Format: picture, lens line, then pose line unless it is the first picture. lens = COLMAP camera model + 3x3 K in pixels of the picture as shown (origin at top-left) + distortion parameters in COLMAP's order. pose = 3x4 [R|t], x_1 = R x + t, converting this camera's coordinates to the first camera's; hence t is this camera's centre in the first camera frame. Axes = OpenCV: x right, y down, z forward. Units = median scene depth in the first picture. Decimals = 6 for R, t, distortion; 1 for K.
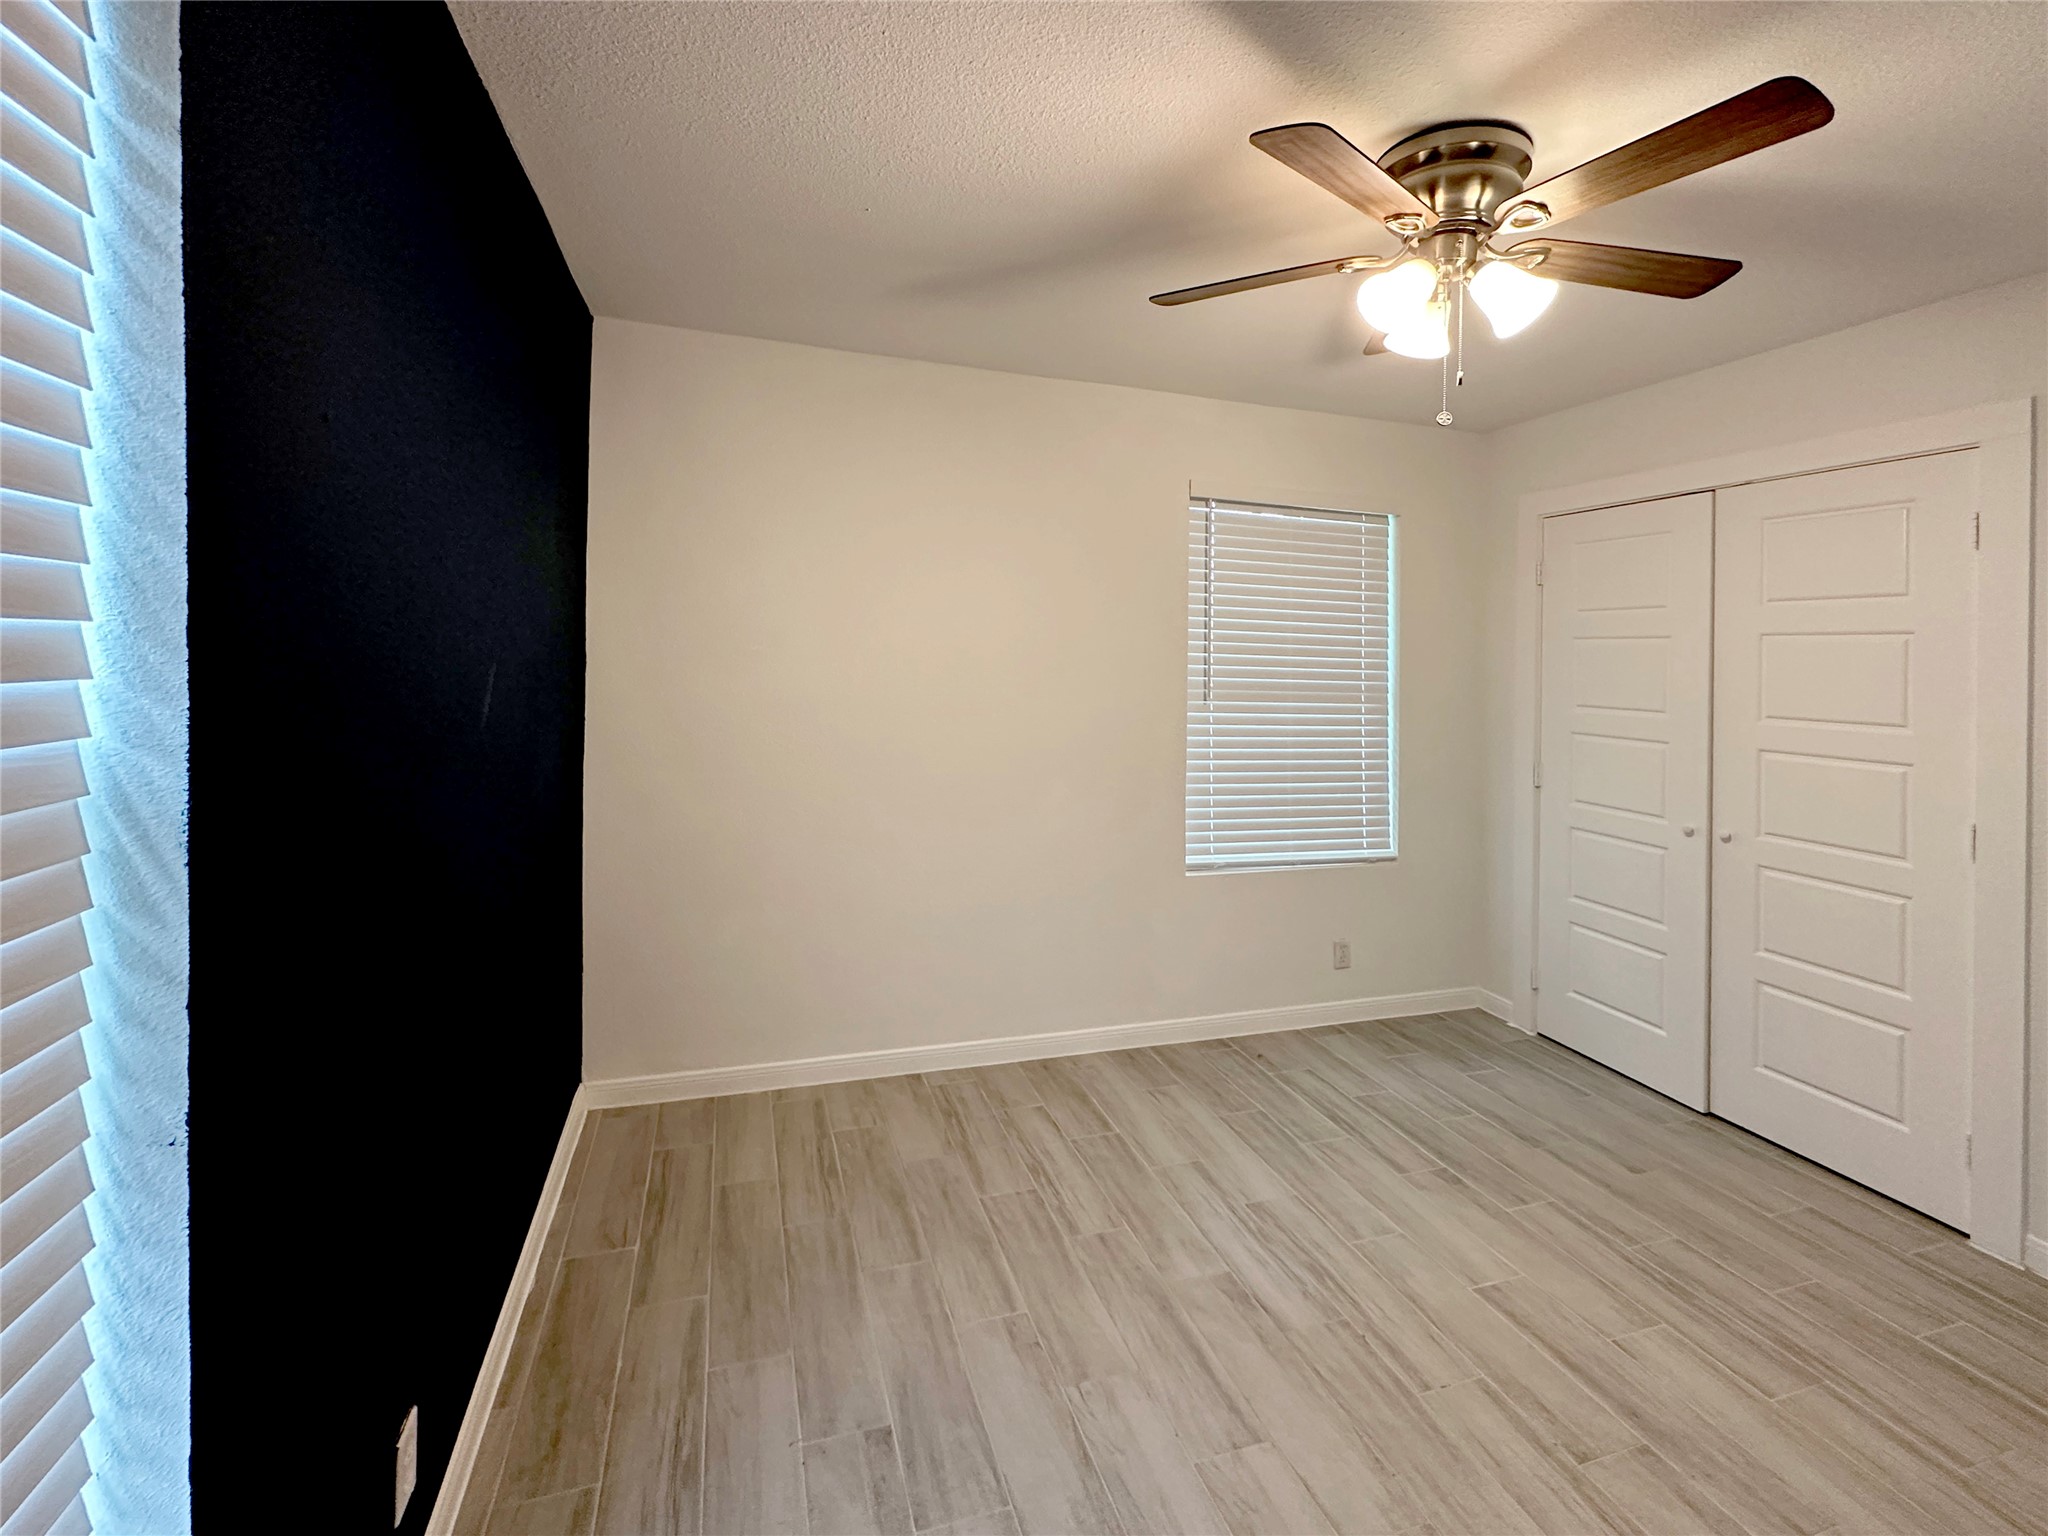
lens RADIAL K [[886.9, 0, 1099.3], [0, 886.9, 647.9], [0, 0, 1]] dist [-0.001199, 0.000596]
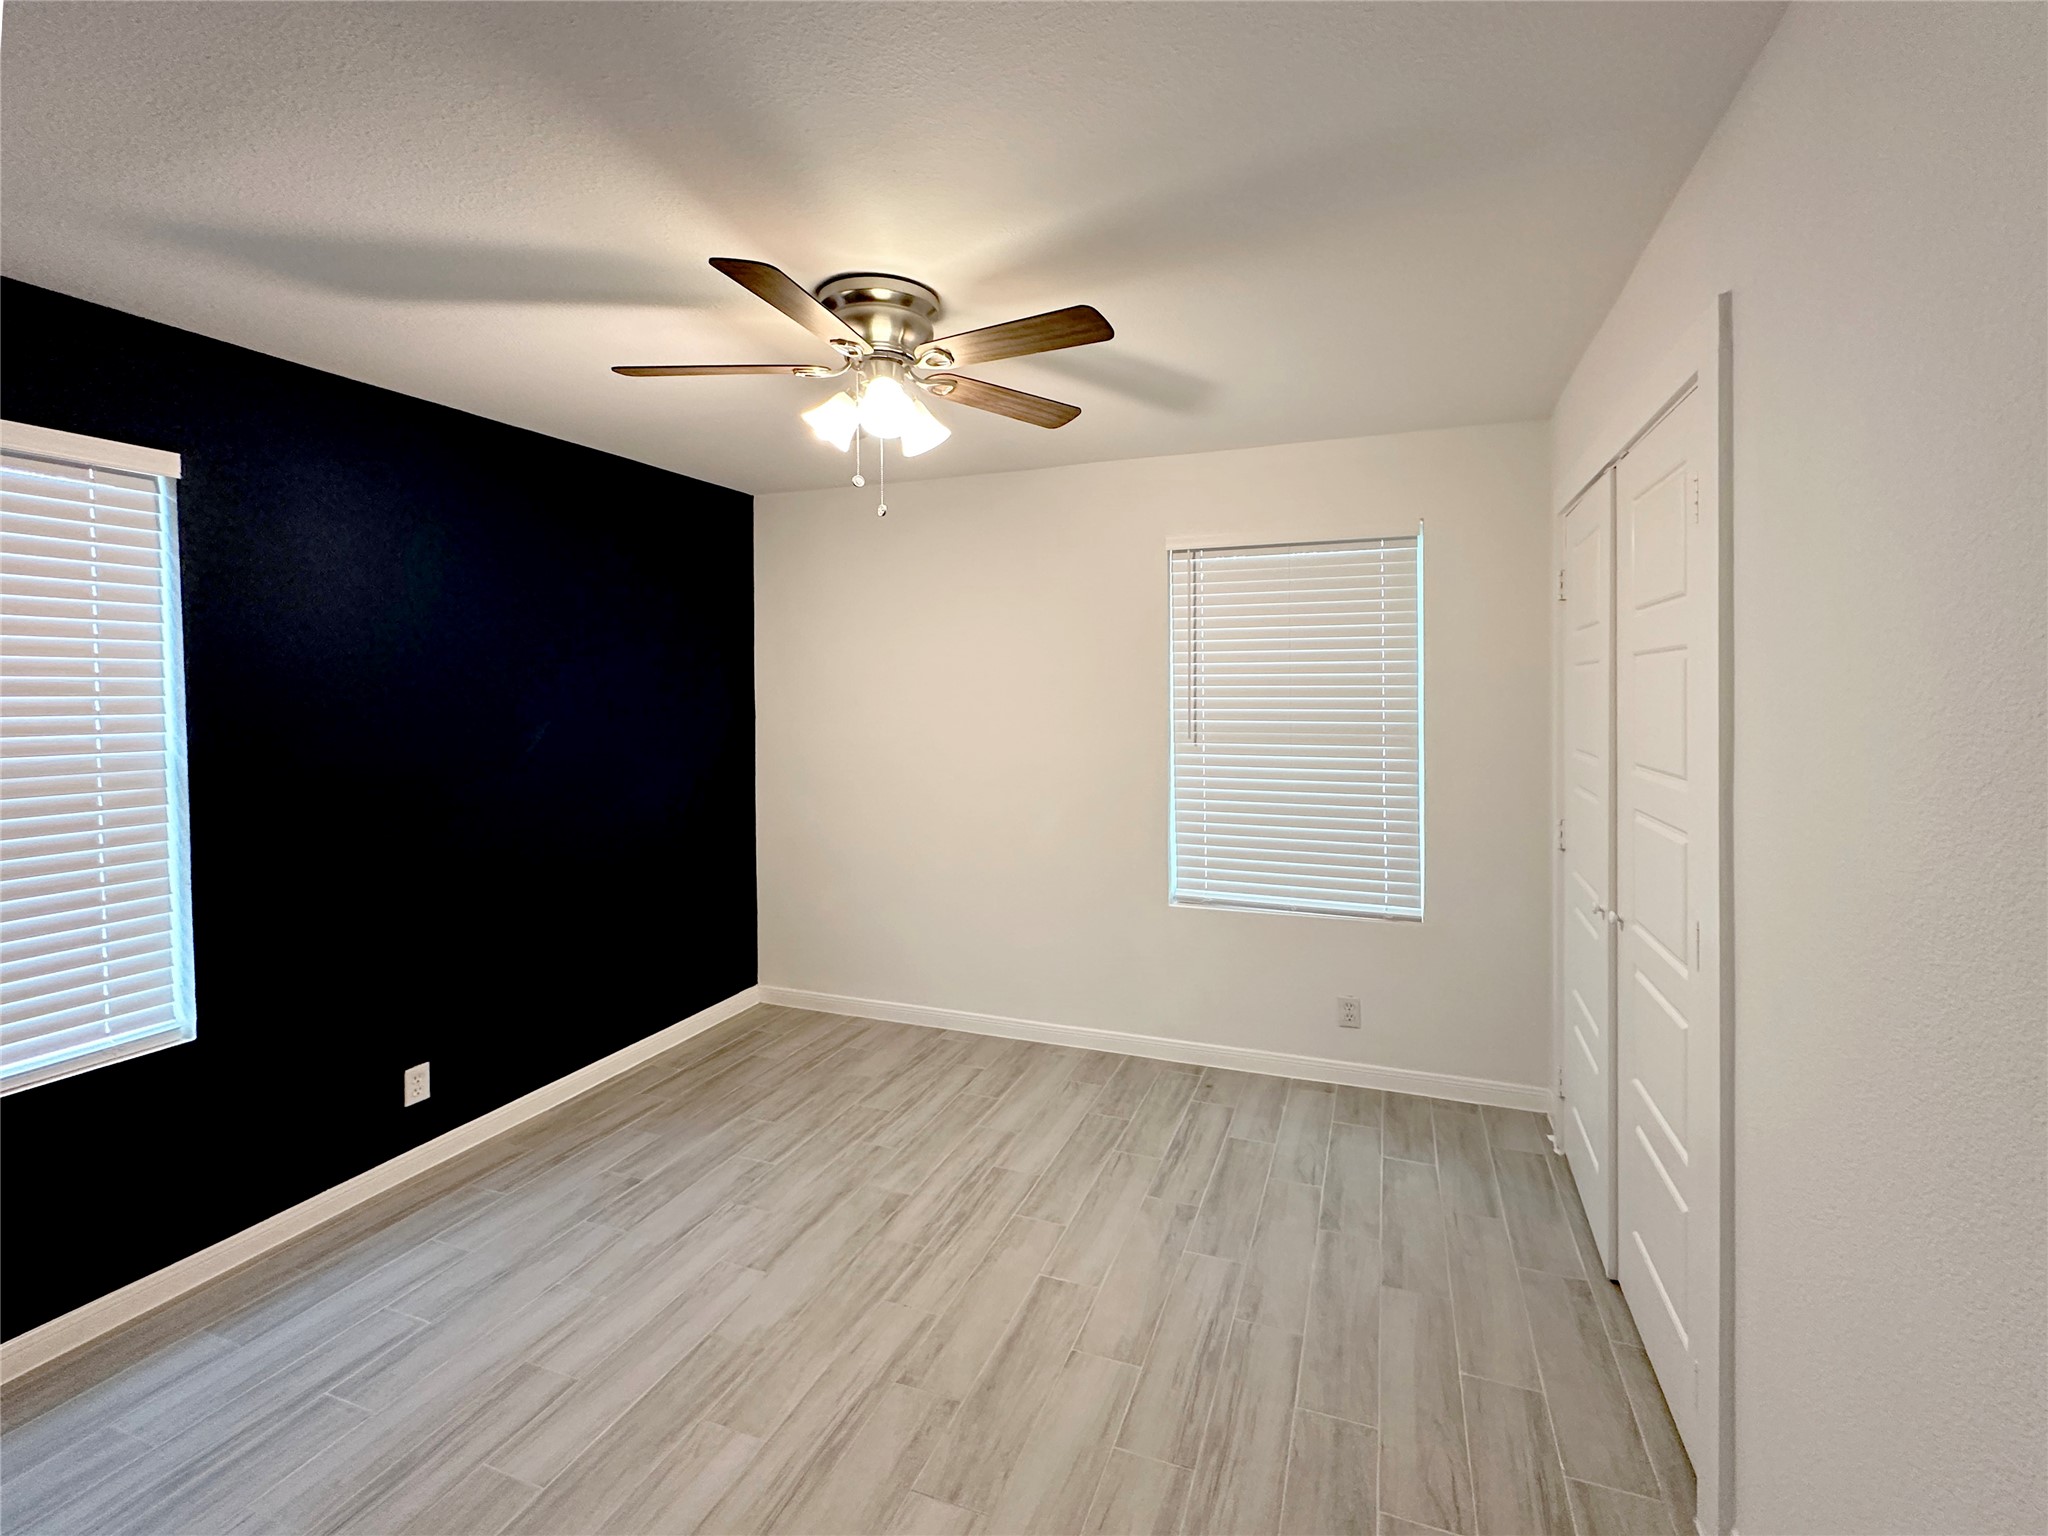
lens RADIAL K [[886.9, 0, 1111.6], [0, 886.9, 689.4], [0, 0, 1]] dist [-0.001199, 0.000596]
pose [[0.790940, -0.034867, -0.610899, 0.889195], [0.032557, 0.999359, -0.014886, 0.012054], [0.611027, -0.008115, 0.791568, 0.141569]]
